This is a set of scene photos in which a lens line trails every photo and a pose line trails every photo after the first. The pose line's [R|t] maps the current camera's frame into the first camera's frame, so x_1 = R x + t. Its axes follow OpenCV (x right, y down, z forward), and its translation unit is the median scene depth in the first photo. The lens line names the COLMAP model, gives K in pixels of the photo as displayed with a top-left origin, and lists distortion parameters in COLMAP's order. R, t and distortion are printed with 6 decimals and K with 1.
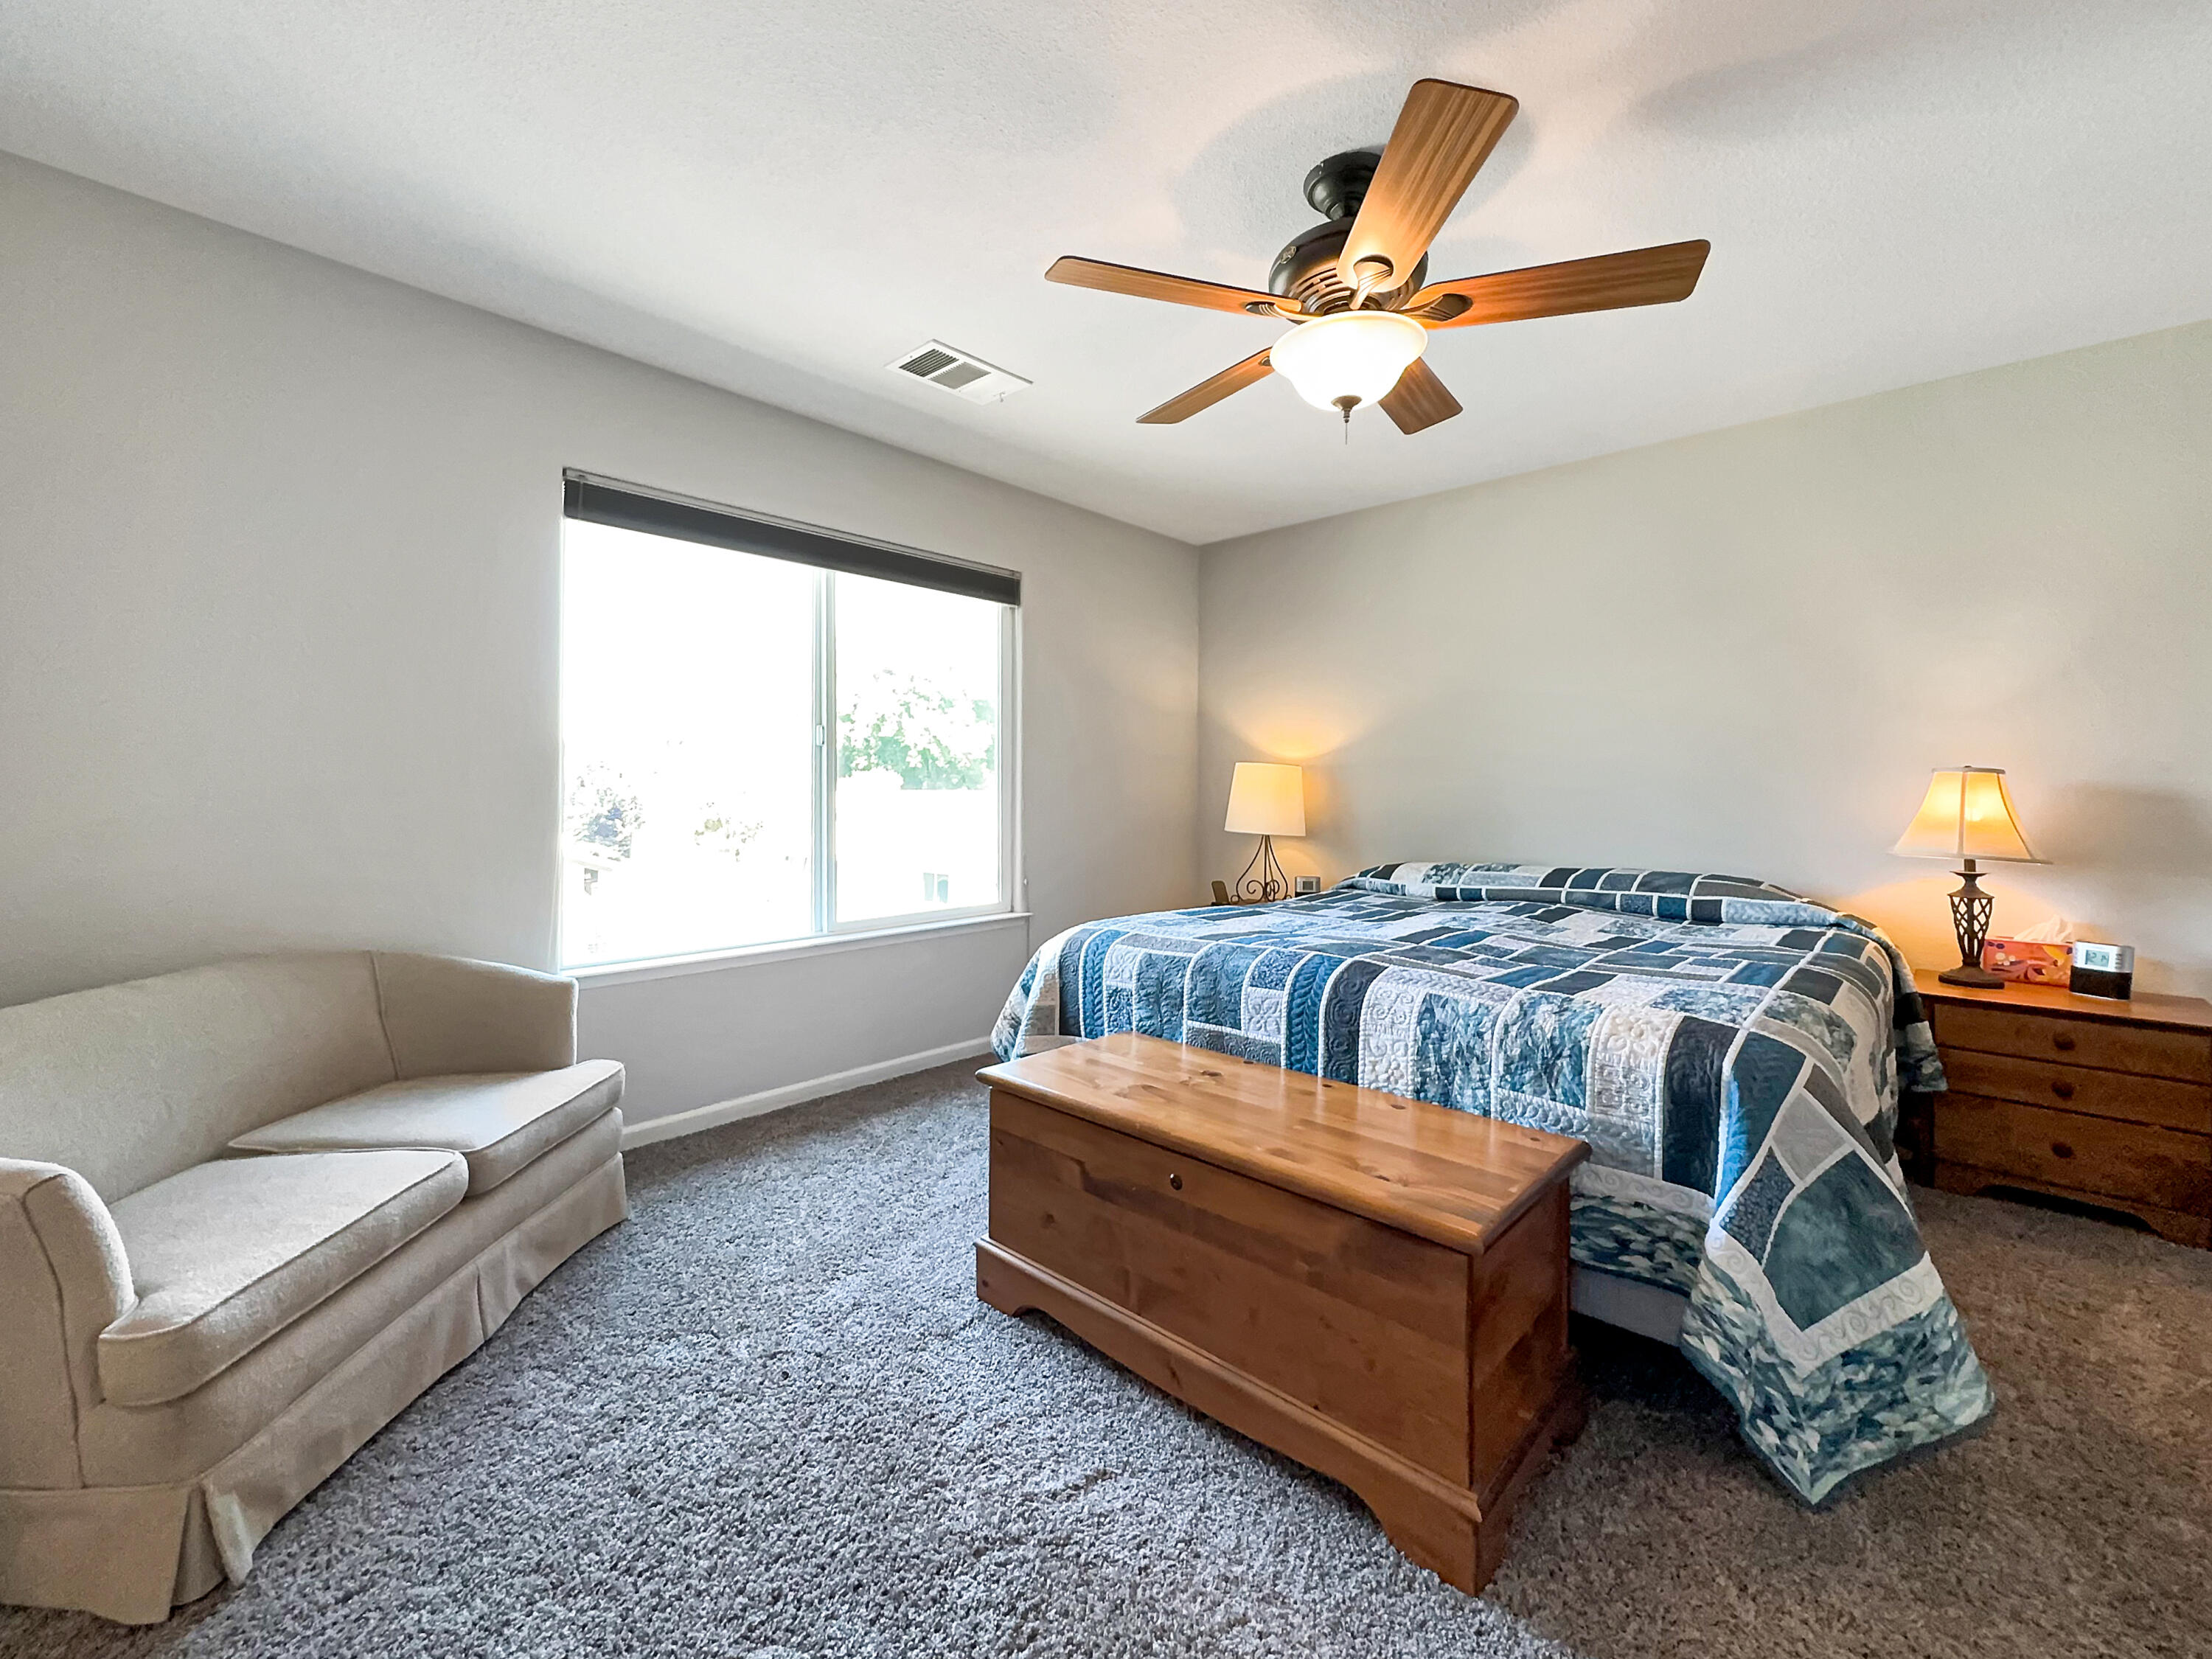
lens RADIAL K [[899.1, 0, 1106.9], [0, 899.1, 804.8], [0, 0, 1]] dist [0.000102, -0.000129]
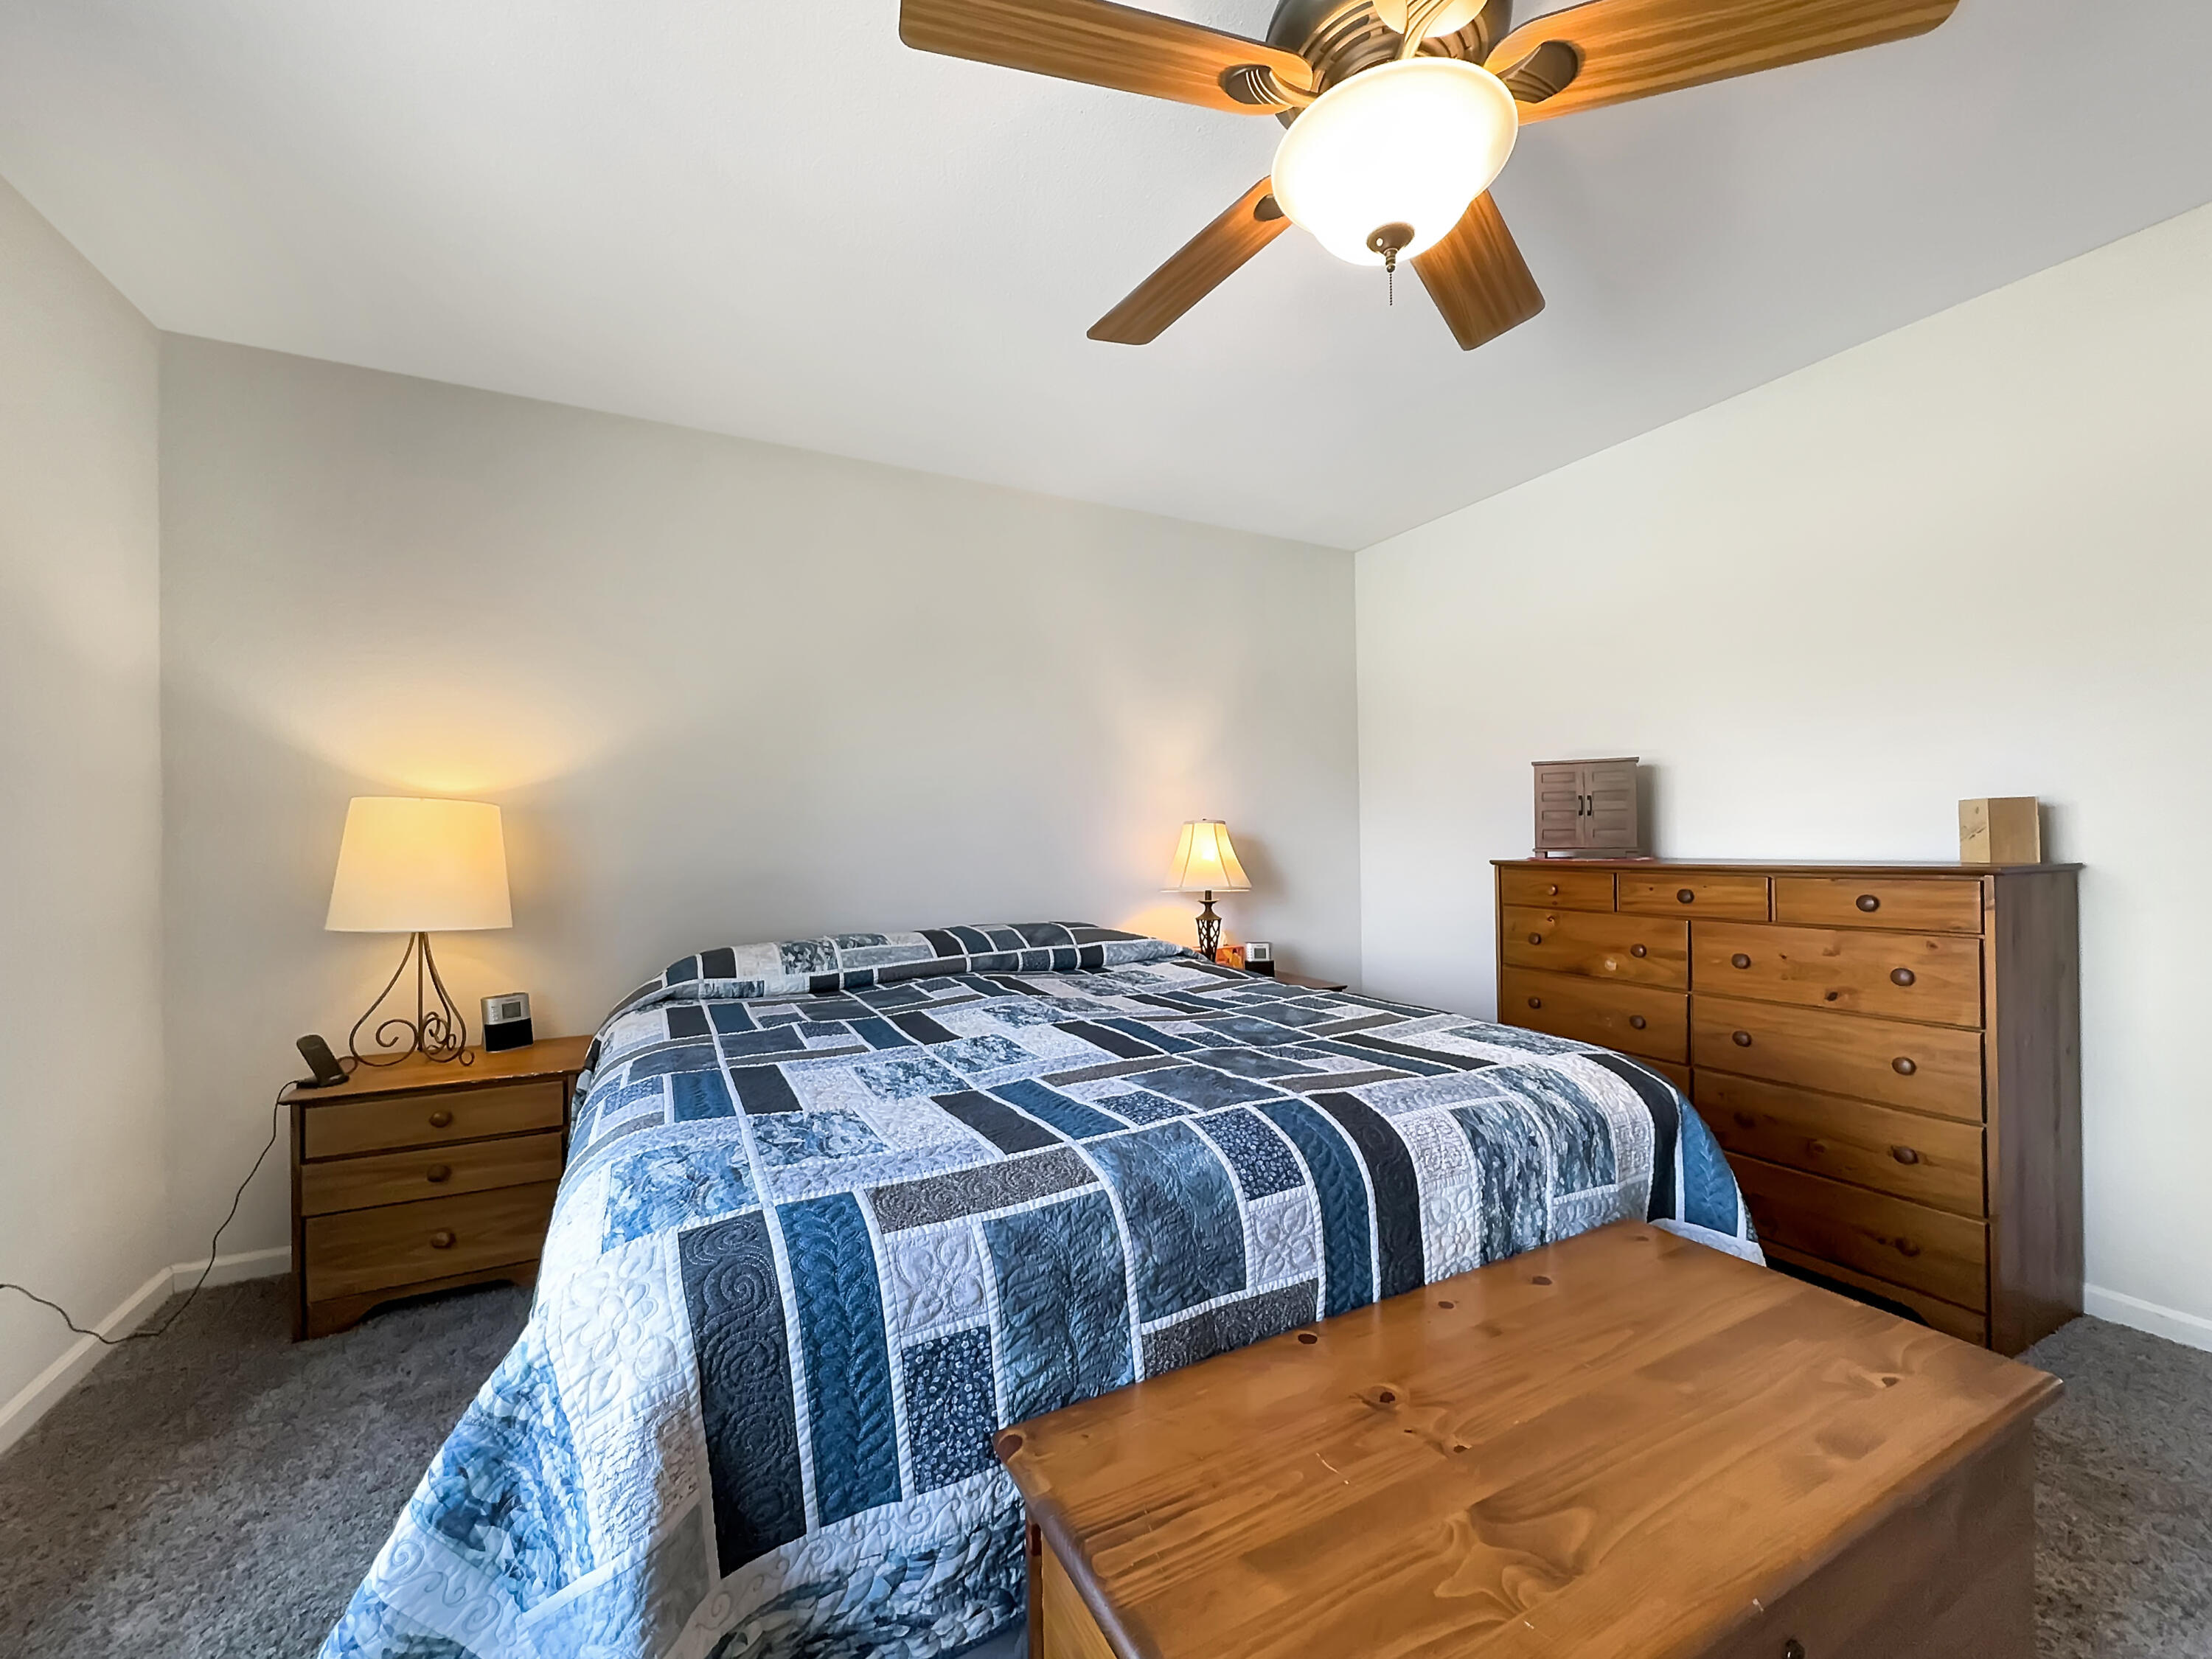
lens RADIAL K [[877.8, 0, 1096.2], [0, 877.8, 846.7], [0, 0, 1]] dist [0.000562, 0.000010]
pose [[0.345395, -0.013615, 0.938359, -0.375479], [0.028958, 0.999573, 0.003845, -0.016739], [-0.938011, 0.025845, 0.345642, 0.913776]]
